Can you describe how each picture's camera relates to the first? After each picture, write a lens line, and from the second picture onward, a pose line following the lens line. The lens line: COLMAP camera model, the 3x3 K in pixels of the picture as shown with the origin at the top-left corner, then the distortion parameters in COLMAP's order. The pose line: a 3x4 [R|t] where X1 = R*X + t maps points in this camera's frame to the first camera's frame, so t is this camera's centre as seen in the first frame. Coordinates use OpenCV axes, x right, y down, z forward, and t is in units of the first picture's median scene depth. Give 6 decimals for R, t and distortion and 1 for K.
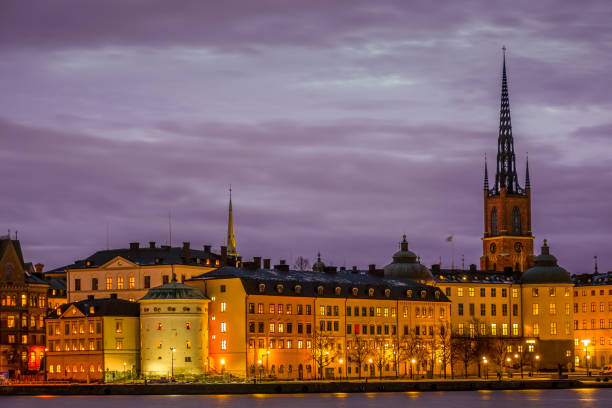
lens RADIAL K [[1870.8, 0, 306.1], [0, 1870.8, 203.8], [0, 0, 1]] dist [-0.081385, 0.000000]
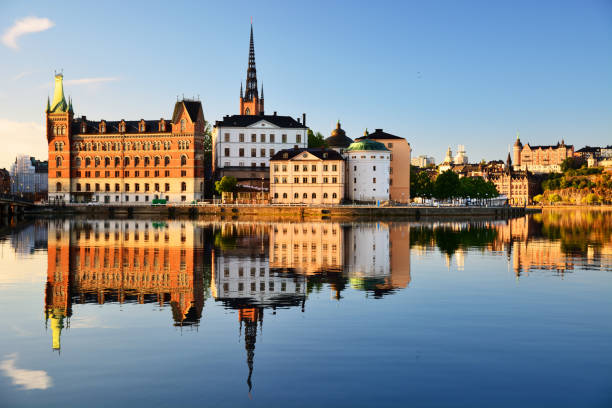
lens RADIAL K [[833.8, 0, 300.3], [0, 833.8, 204.6], [0, 0, 1]] dist [0.013764, 0.000000]
pose [[0.794379, 0.010284, 0.607336, -0.471747], [-0.069111, 0.994894, 0.073548, 0.043702], [-0.603479, -0.100399, 0.791033, 0.448074]]
